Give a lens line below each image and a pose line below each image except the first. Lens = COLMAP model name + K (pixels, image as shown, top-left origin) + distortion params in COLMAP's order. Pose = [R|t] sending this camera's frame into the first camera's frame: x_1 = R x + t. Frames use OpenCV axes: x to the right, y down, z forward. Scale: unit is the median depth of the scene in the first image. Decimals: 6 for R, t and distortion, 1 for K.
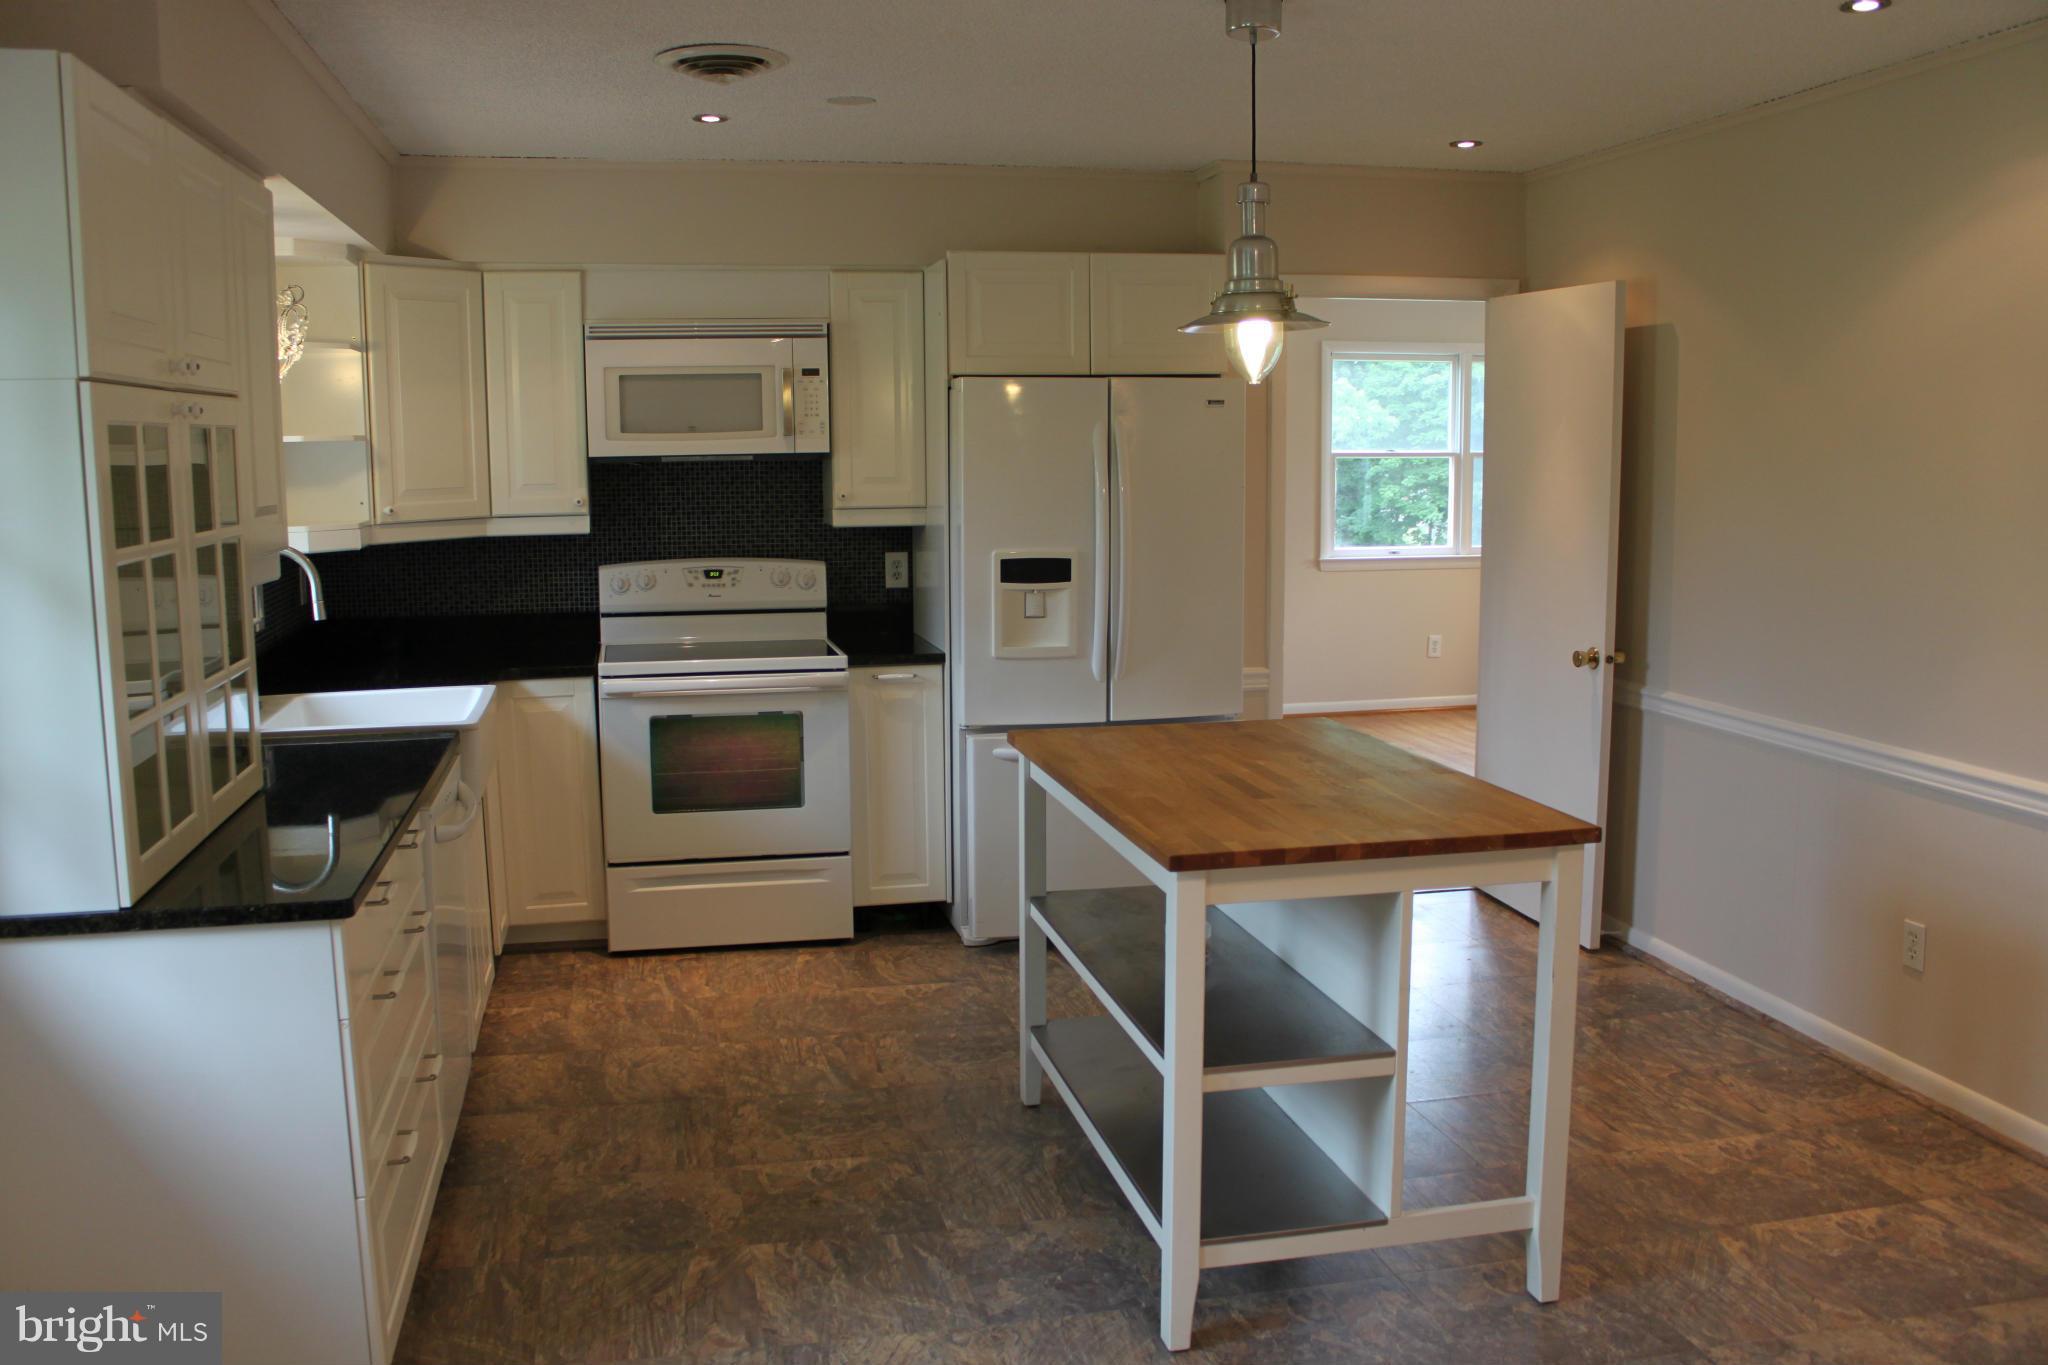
lens RADIAL K [[1707.4, 0, 1022.0], [0, 1707.4, 678.1], [0, 0, 1]] dist [-0.142273, 0.092053]
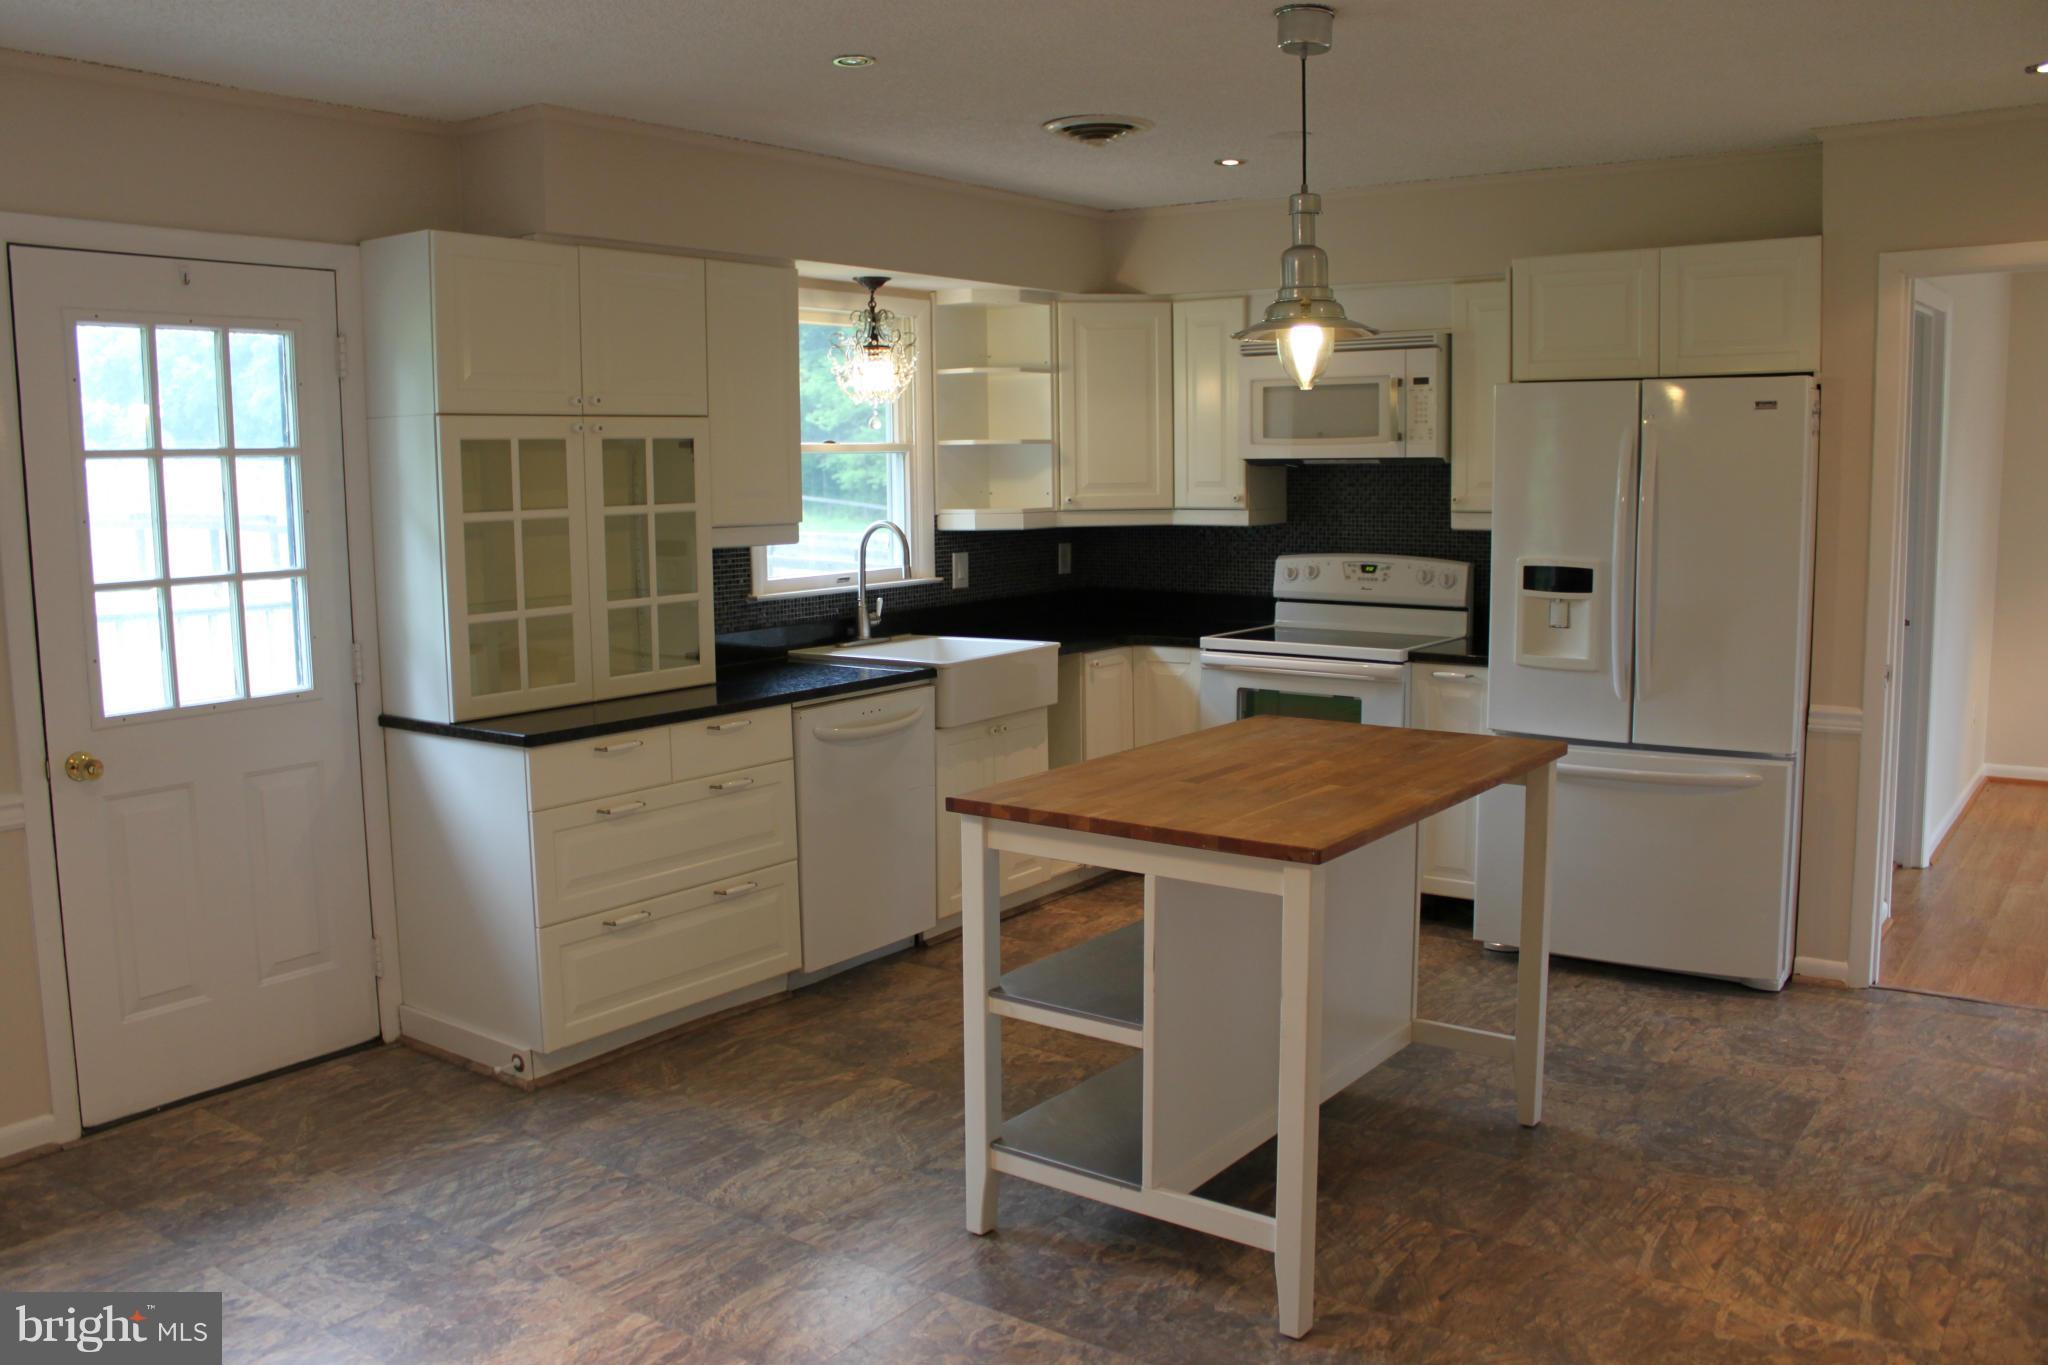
lens RADIAL K [[1707.4, 0, 1010.1], [0, 1707.4, 673.3], [0, 0, 1]] dist [-0.142273, 0.092053]
pose [[0.656551, 0.093544, -0.748458, 0.525848], [-0.096476, 0.994544, 0.039672, -0.017207], [0.748086, 0.046161, 0.661994, 0.128338]]
